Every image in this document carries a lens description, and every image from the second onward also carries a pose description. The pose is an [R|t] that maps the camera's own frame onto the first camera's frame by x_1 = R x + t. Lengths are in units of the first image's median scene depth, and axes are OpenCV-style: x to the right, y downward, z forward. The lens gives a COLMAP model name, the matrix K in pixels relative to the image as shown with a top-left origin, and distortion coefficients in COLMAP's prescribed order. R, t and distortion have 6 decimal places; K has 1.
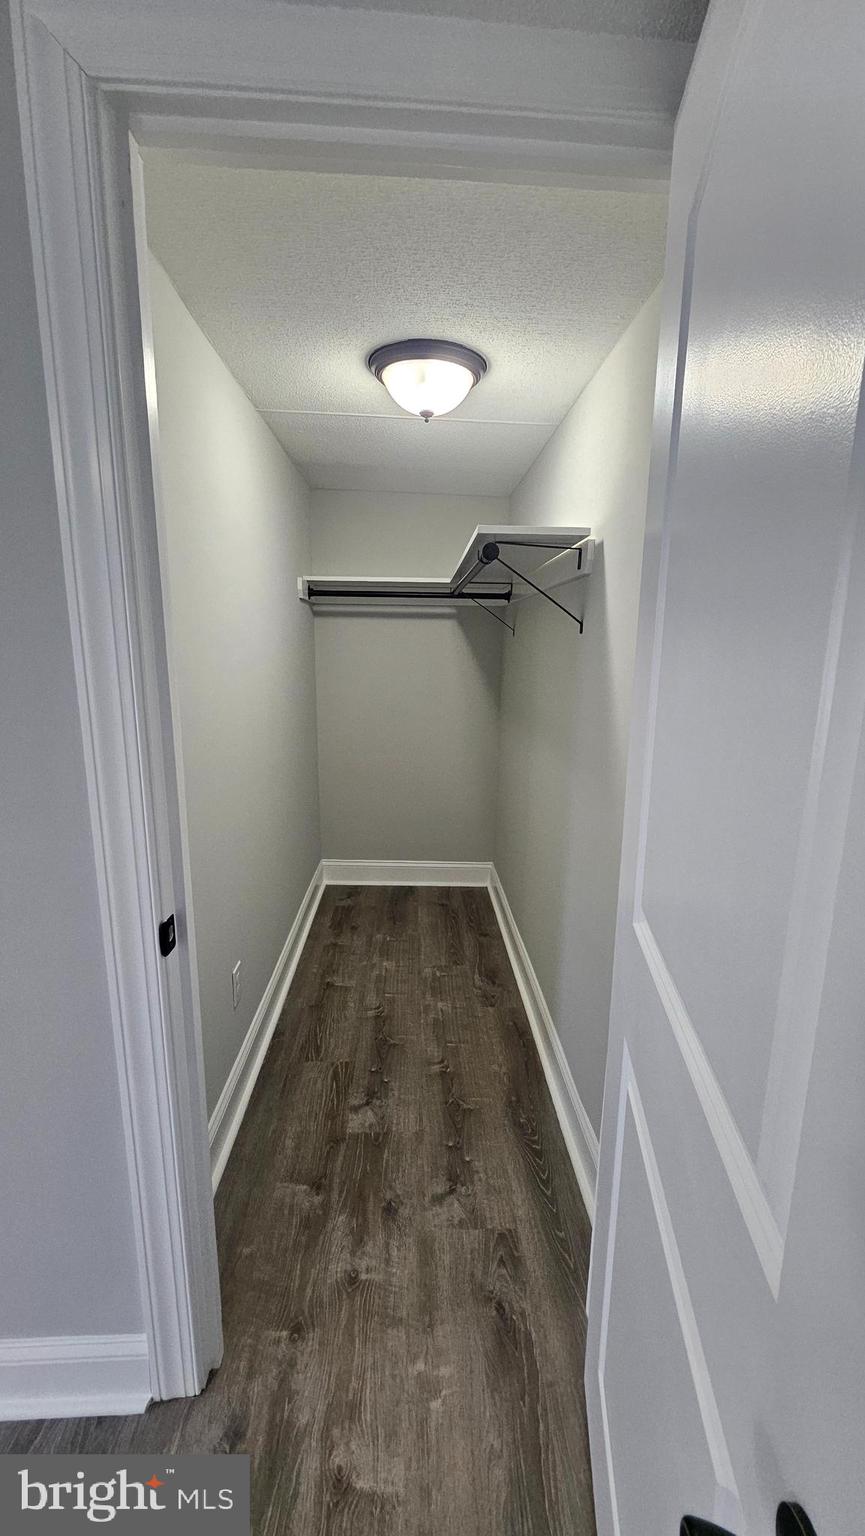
lens RADIAL K [[607.6, 0, 437.0], [0, 607.6, 770.4], [0, 0, 1]] dist [-0.000594, 0.000110]
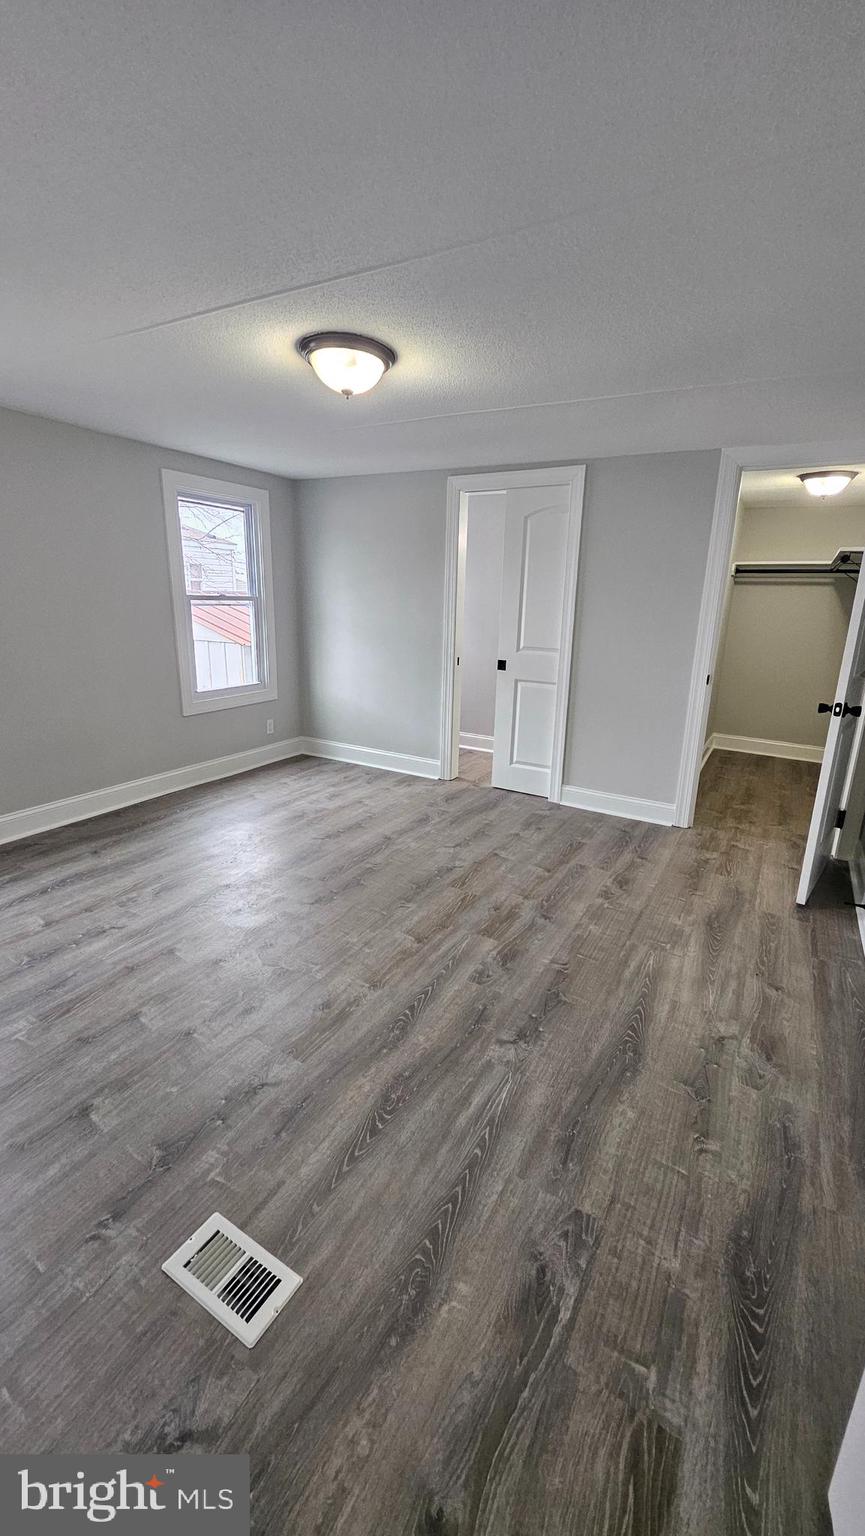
lens RADIAL K [[607.6, 0, 437.0], [0, 607.6, 770.4], [0, 0, 1]] dist [-0.000594, 0.000110]
pose [[0.848192, 0.147126, -0.508846, 0.035947], [-0.116246, 0.988935, 0.092167, 0.218894], [0.516776, -0.019024, 0.855909, -0.977436]]
